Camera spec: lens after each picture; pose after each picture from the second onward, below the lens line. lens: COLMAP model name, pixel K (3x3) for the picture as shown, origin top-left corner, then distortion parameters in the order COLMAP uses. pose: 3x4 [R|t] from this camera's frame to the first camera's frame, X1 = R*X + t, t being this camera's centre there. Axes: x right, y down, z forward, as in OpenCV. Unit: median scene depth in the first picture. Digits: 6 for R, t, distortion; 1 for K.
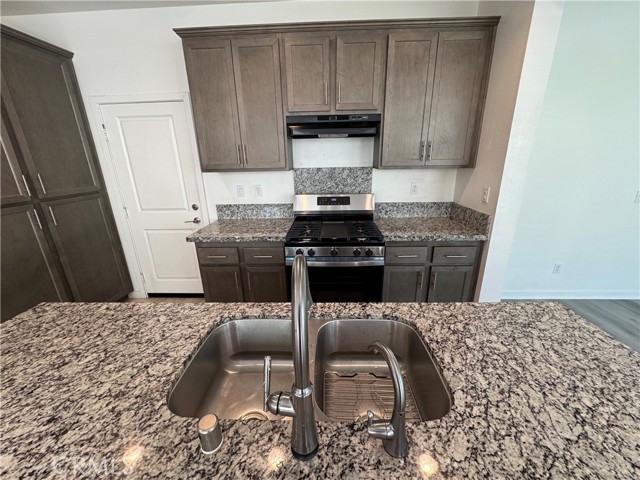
lens RADIAL K [[255.6, 0, 320.3], [0, 255.6, 239.7], [0, 0, 1]] dist [-0.004150, 0.000354]
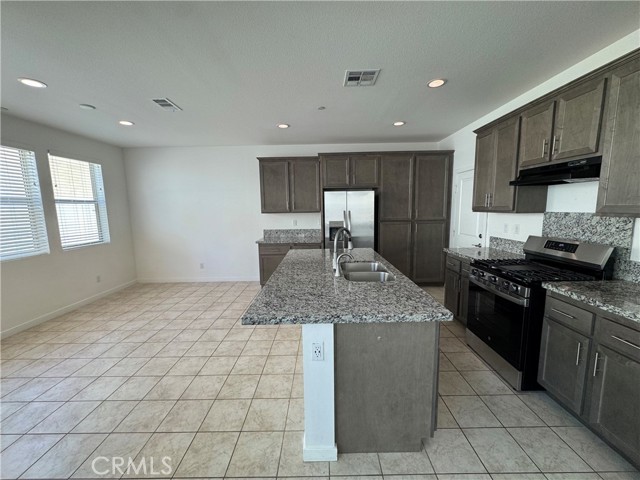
lens RADIAL K [[255.6, 0, 320.3], [0, 255.6, 239.7], [0, 0, 1]] dist [-0.004150, 0.000354]
pose [[0.030259, 0.145477, -0.988899, 1.087662], [-0.291069, 0.947757, 0.130519, -0.043397], [0.956223, 0.283889, 0.071022, 0.078584]]
